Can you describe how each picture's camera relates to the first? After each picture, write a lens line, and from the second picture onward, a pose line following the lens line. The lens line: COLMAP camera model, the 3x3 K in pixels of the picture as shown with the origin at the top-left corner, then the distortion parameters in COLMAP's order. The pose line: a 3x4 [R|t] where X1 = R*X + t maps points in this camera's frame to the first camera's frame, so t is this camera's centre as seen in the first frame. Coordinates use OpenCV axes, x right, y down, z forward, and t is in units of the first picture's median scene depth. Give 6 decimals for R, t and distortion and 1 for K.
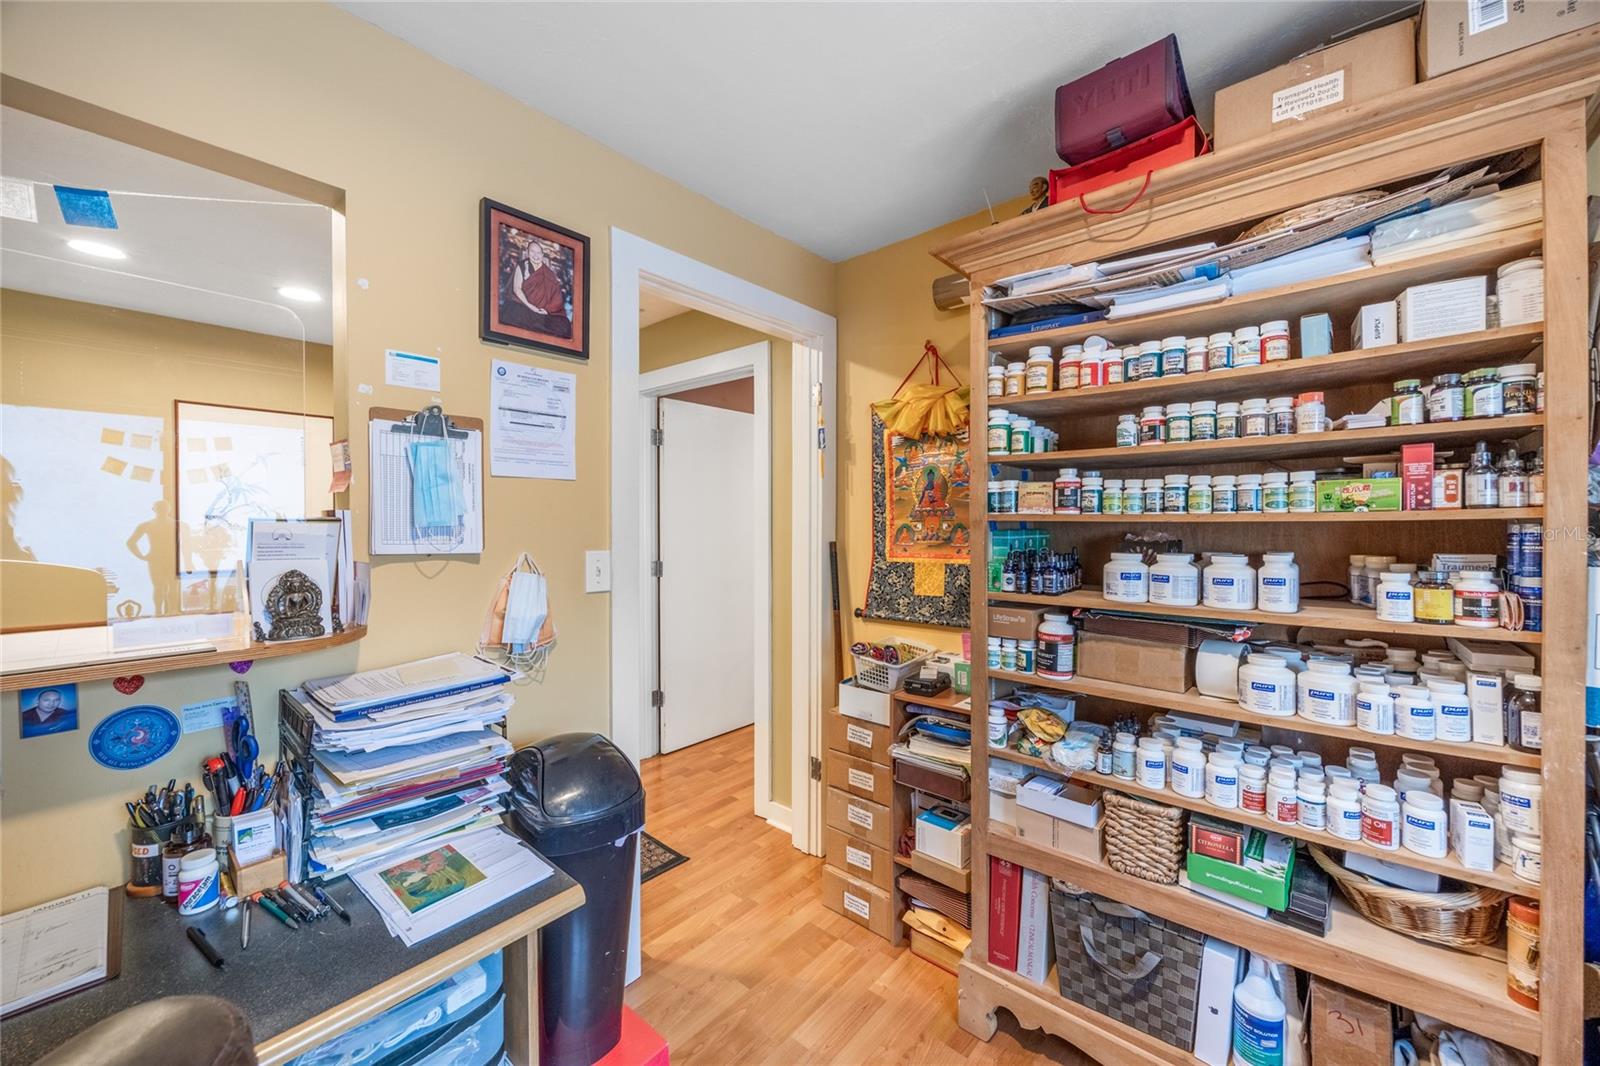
lens RADIAL K [[611.7, 0, 791.7], [0, 611.7, 531.8], [0, 0, 1]] dist [-0.005281, 0.000135]
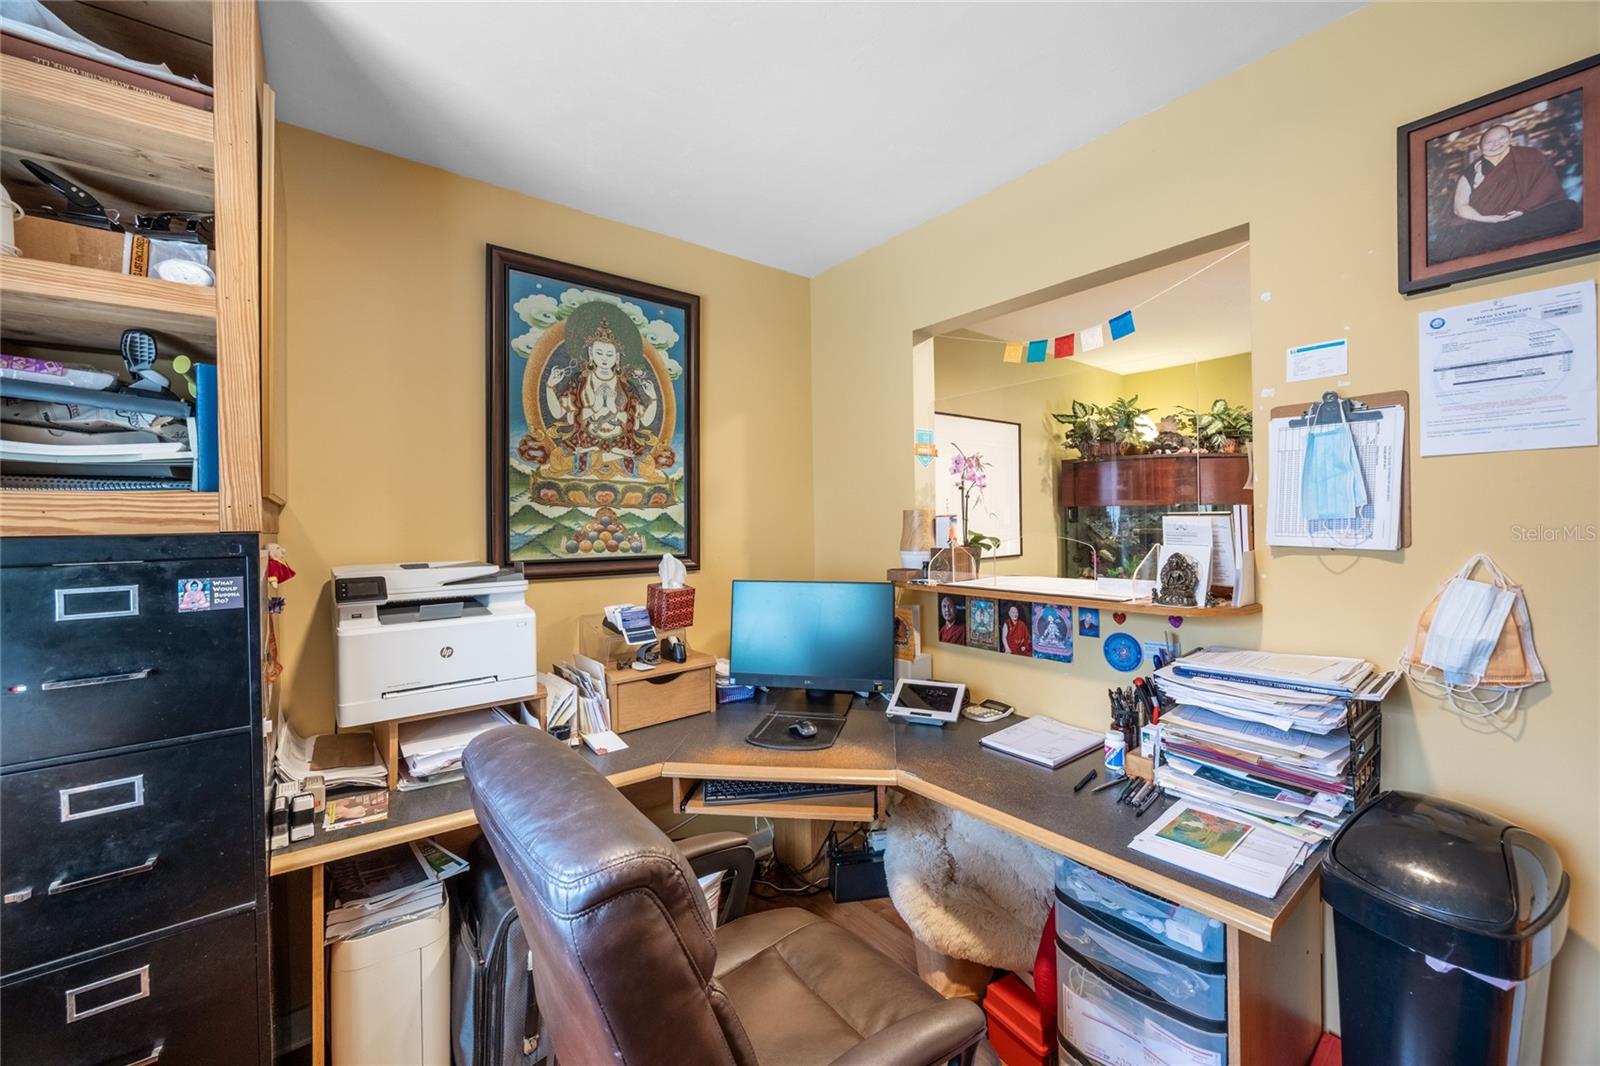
lens RADIAL K [[611.7, 0, 811.4], [0, 611.7, 532.8], [0, 0, 1]] dist [-0.005281, 0.000135]
pose [[-0.171923, 0.020374, -0.984900, 0.535887], [-0.009055, 0.999711, 0.022261, -0.001391], [0.985069, 0.012746, -0.171689, 0.404009]]
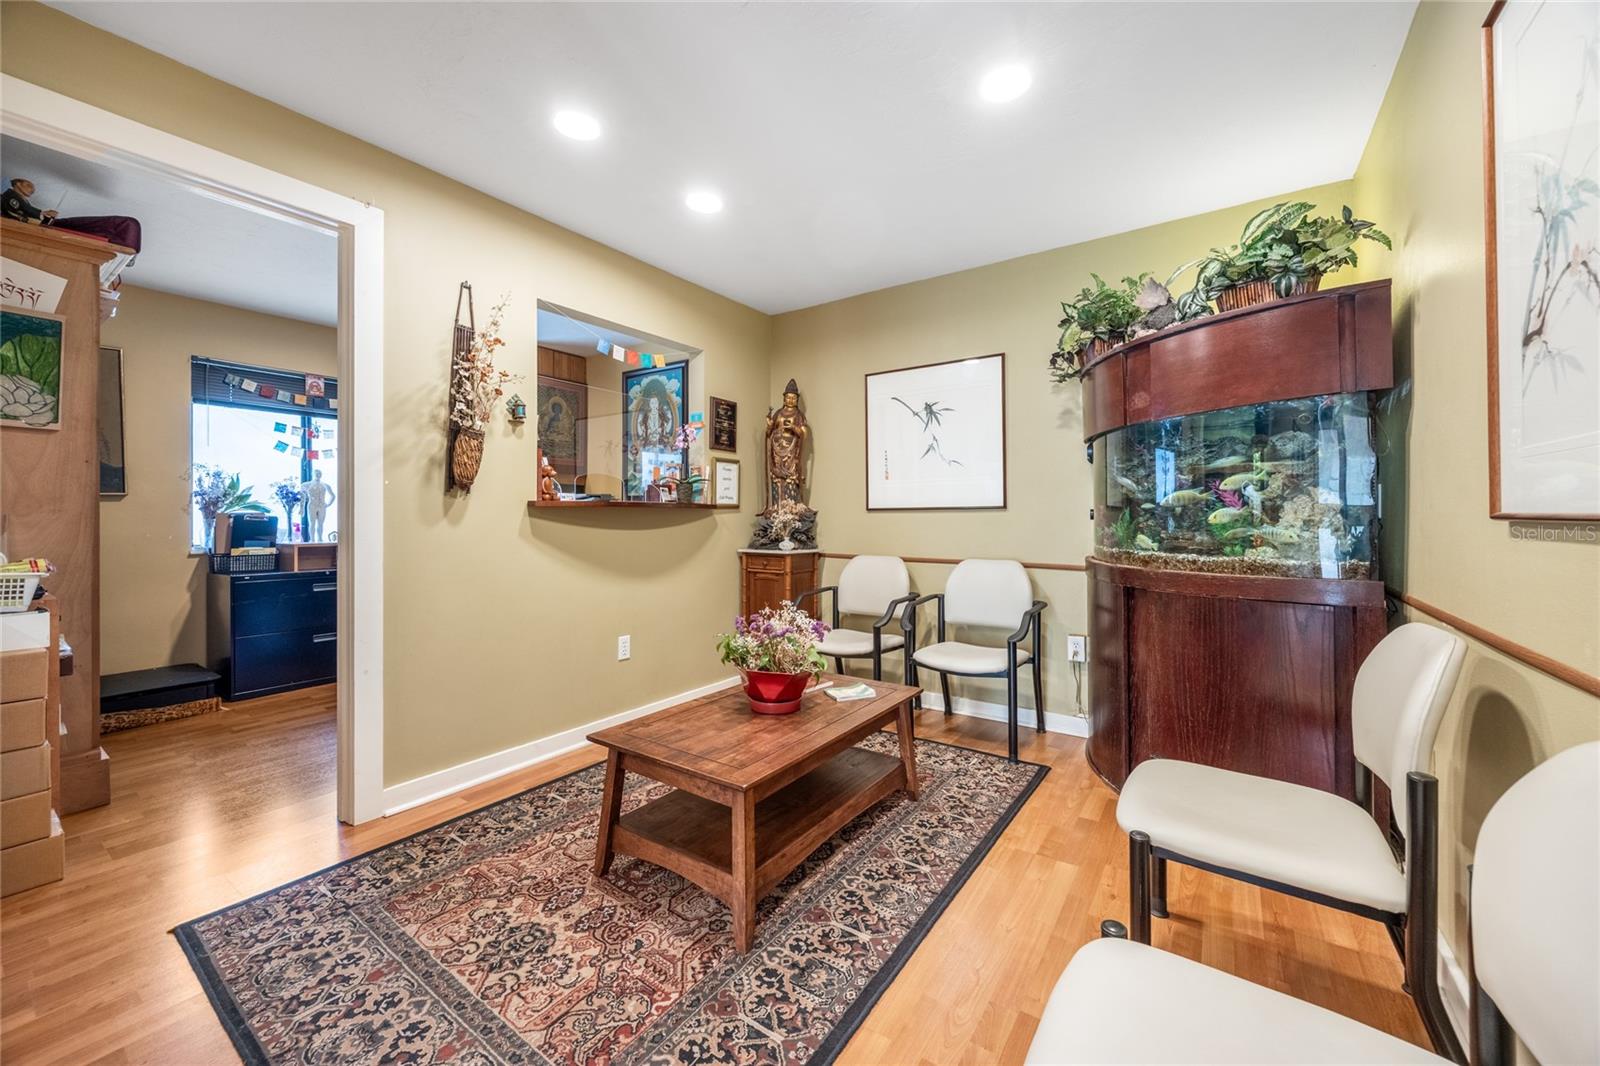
lens RADIAL K [[611.7, 0, 806.4], [0, 611.7, 521.9], [0, 0, 1]] dist [-0.005281, 0.000135]
pose [[-0.991835, 0.000283, -0.127528, -1.393711], [-0.003718, 0.999508, 0.031136, 0.146119], [0.127474, 0.031356, -0.991346, 3.248406]]
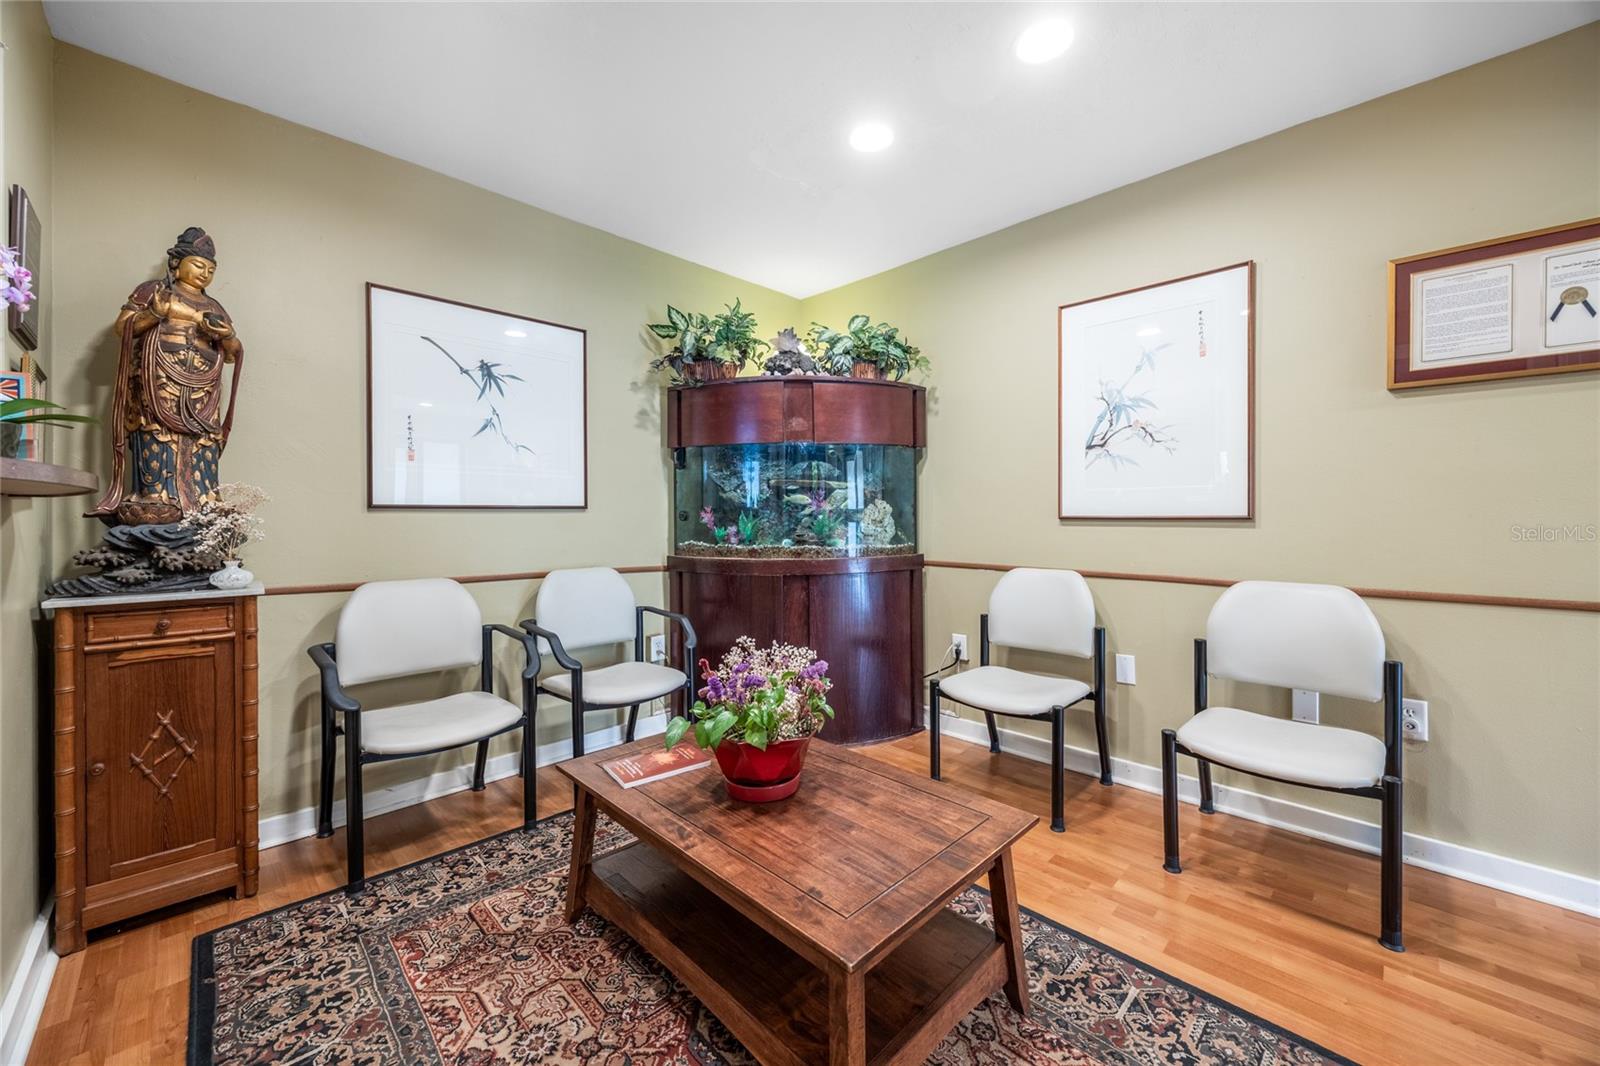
lens RADIAL K [[611.7, 0, 801.5], [0, 611.7, 524.0], [0, 0, 1]] dist [-0.005281, 0.000135]
pose [[-0.053453, 0.008380, -0.998535, -0.383301], [-0.021073, 0.999733, 0.009518, 0.183006], [0.998348, 0.021551, -0.053262, 1.764016]]
